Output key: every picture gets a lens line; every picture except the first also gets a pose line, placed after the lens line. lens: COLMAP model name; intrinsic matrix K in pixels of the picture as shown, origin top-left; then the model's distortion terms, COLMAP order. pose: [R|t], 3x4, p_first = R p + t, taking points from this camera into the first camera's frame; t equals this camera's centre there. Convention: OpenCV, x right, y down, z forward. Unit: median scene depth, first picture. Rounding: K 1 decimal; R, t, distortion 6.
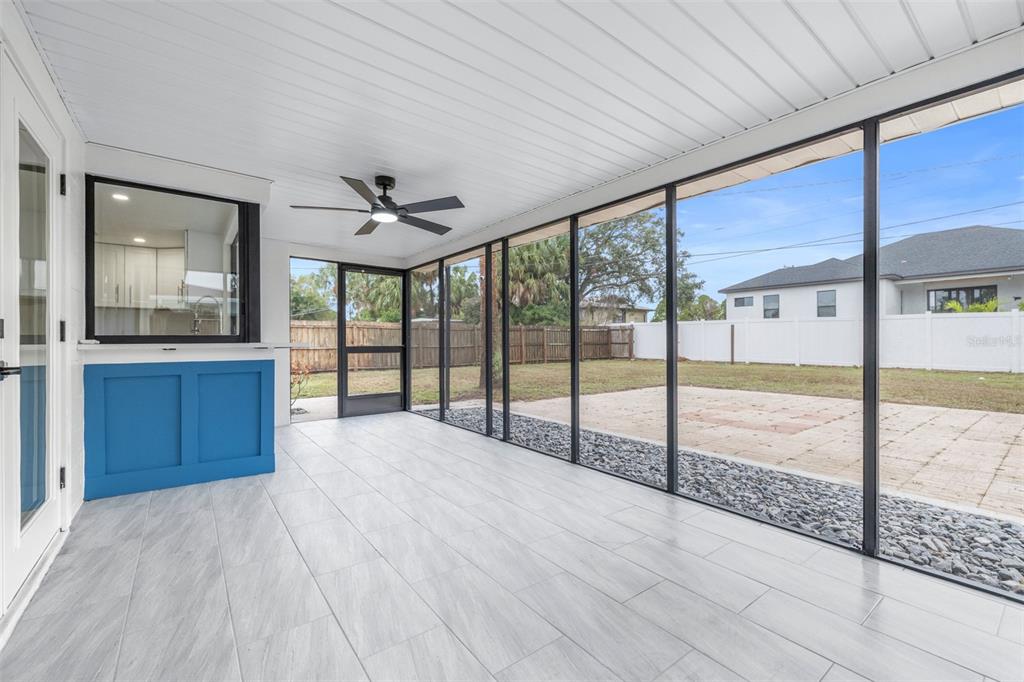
lens RADIAL K [[433.6, 0, 510.4], [0, 433.6, 346.0], [0, 0, 1]] dist [0.000194, 0.000092]
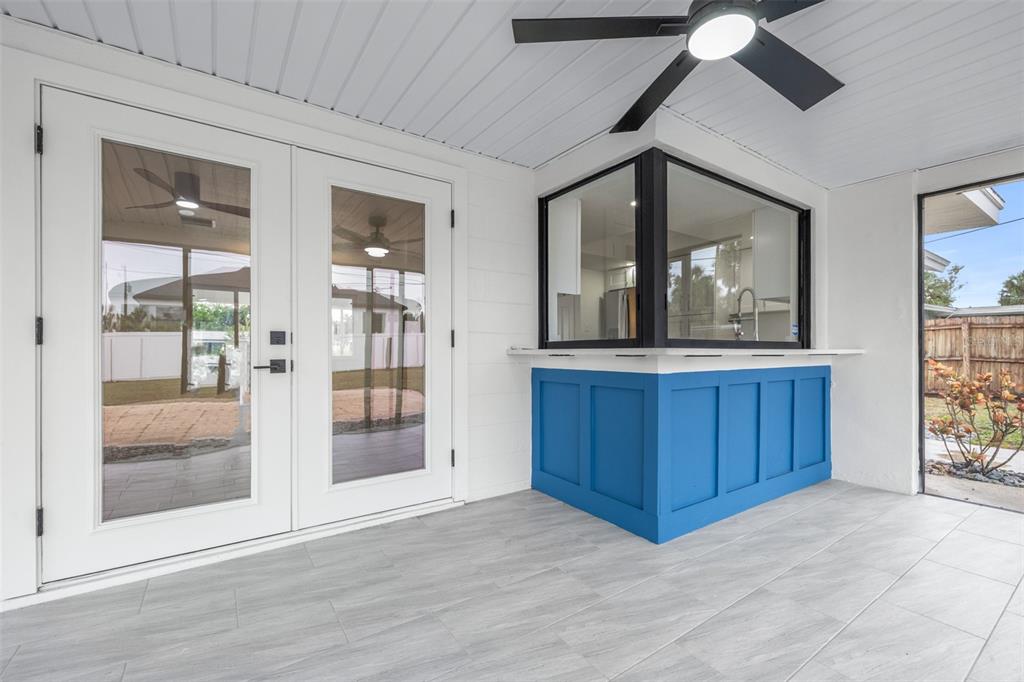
lens RADIAL K [[433.6, 0, 510.4], [0, 433.6, 346.0], [0, 0, 1]] dist [0.000194, 0.000092]
pose [[-0.048746, -0.007297, -0.998785, 0.076076], [-0.007485, 0.999948, -0.006941, -0.002808], [0.998783, 0.007137, -0.048798, 0.479269]]
